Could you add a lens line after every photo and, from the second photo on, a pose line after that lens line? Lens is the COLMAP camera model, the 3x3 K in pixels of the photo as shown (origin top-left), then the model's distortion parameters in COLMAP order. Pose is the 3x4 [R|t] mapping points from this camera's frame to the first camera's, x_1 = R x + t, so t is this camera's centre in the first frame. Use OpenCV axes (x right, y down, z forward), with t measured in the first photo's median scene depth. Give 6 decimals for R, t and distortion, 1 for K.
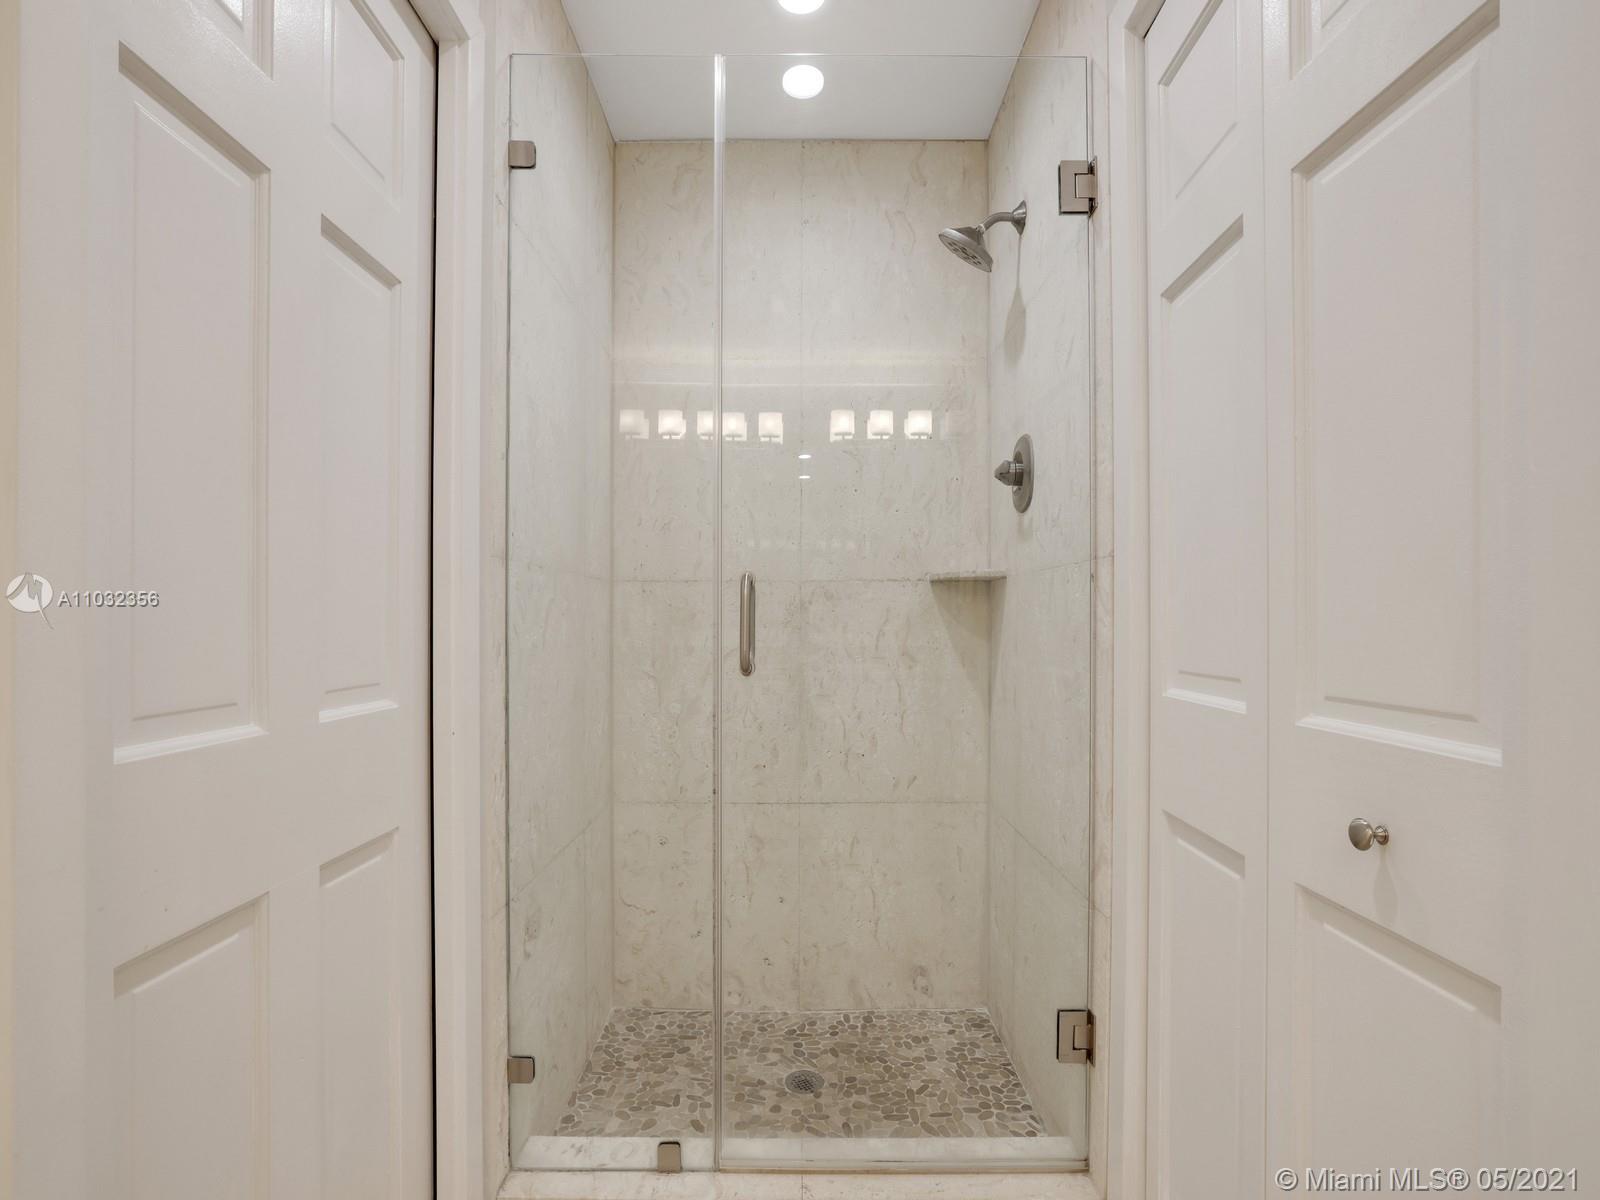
lens RADIAL K [[679.7, 0, 800.4], [0, 679.7, 629.5], [0, 0, 1]] dist [-0.021492, 0.000038]
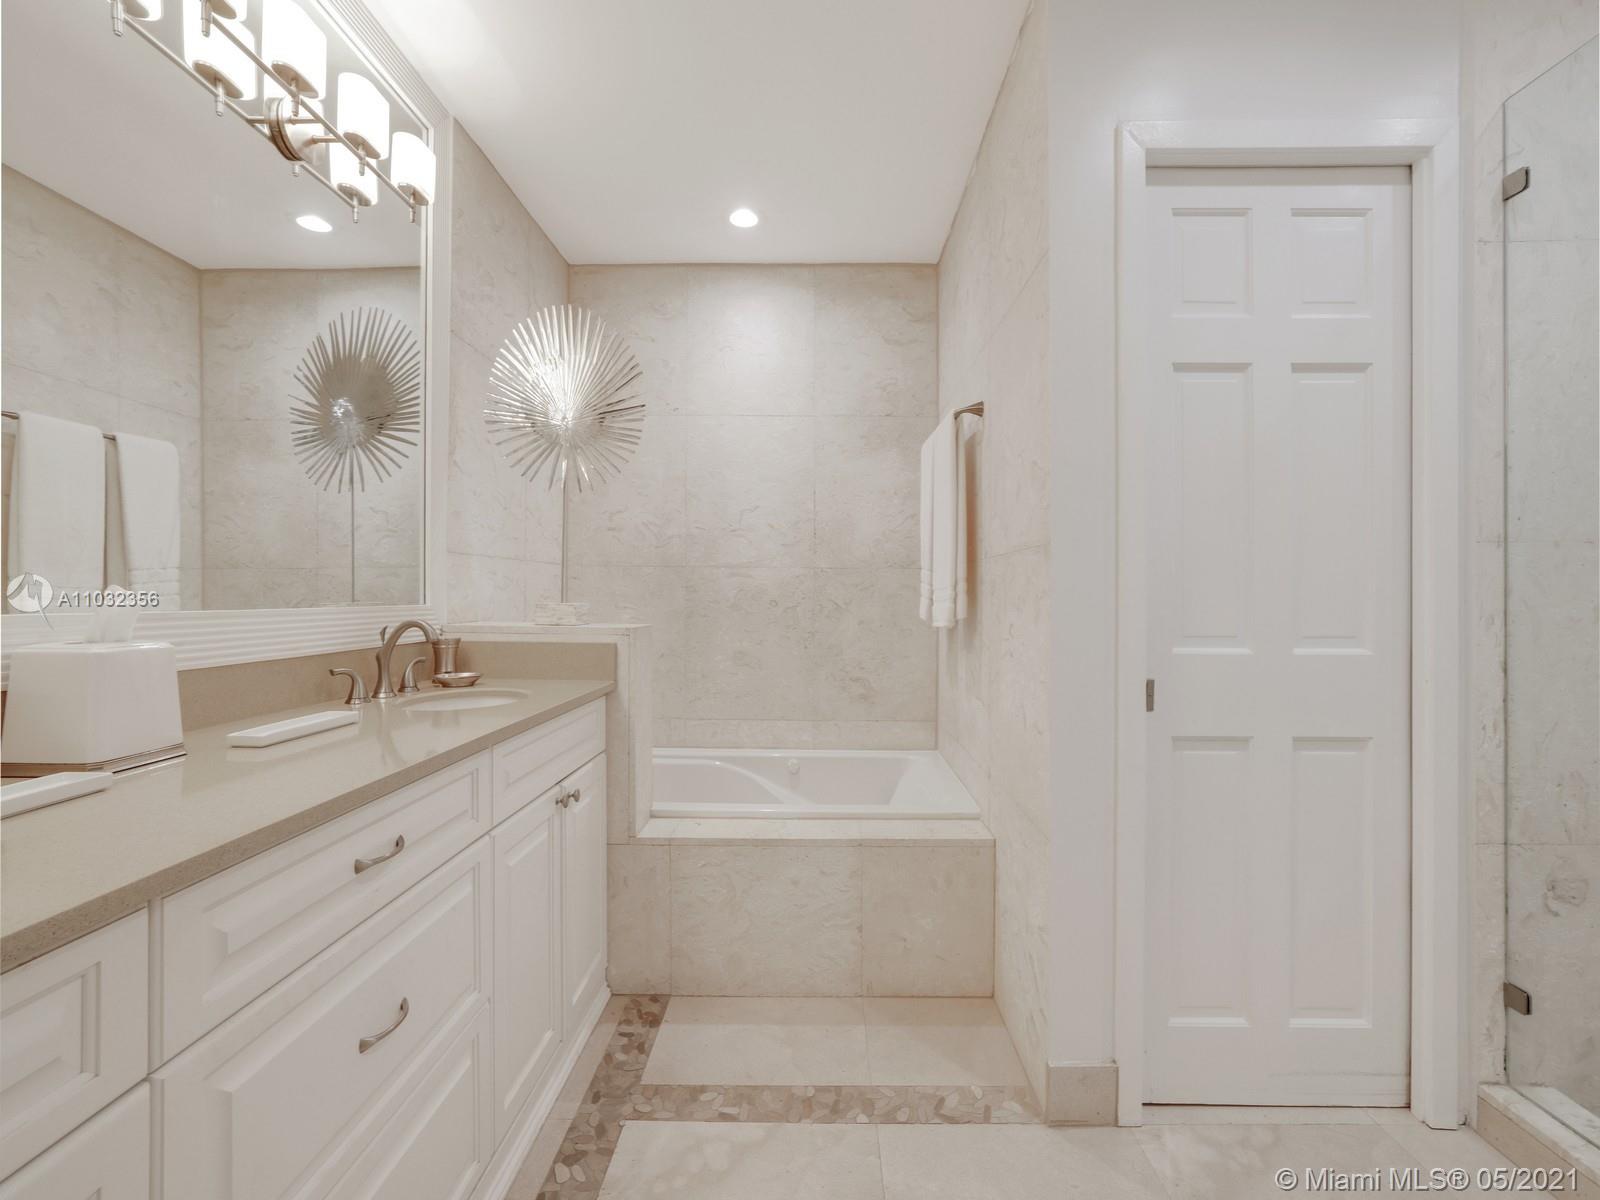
lens RADIAL K [[770.5, 0, 797.7], [0, 770.5, 585.2], [0, 0, 1]] dist [-0.002671, 0.020946]
pose [[-0.050566, -0.007425, -0.998693, 1.069775], [-0.009681, 0.999929, -0.006944, -0.011015], [0.998674, 0.009317, -0.050635, -0.149186]]
